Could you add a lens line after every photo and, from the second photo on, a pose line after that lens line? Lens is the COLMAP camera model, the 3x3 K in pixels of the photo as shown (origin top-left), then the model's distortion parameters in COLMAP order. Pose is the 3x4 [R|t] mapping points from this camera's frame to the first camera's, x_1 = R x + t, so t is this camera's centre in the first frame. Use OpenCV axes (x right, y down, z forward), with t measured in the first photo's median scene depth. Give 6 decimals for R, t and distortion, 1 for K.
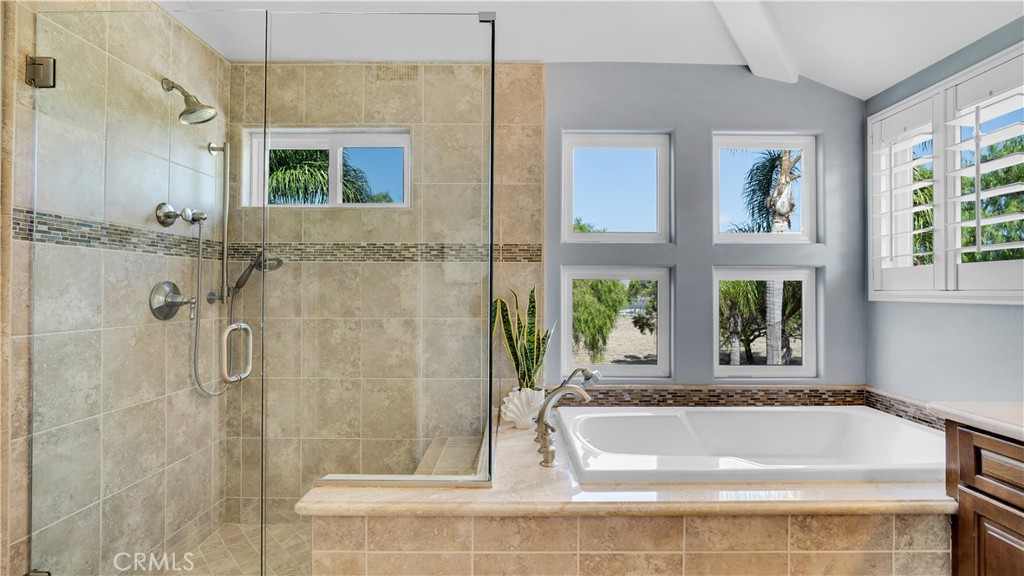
lens RADIAL K [[464.1, 0, 513.9], [0, 464.1, 281.5], [0, 0, 1]] dist [-0.009347, -0.000263]
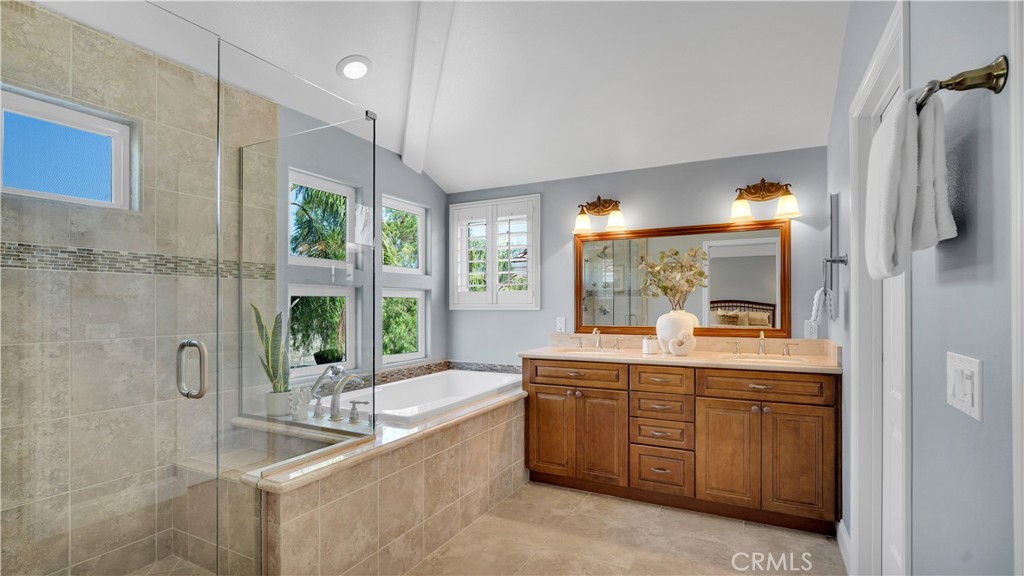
lens RADIAL K [[464.1, 0, 512.1], [0, 464.1, 299.2], [0, 0, 1]] dist [-0.009347, -0.000263]
pose [[0.476645, 0.004794, 0.879083, -0.660339], [-0.010986, 0.999940, 0.000504, -0.002271], [-0.879027, -0.009897, 0.476669, -0.046341]]
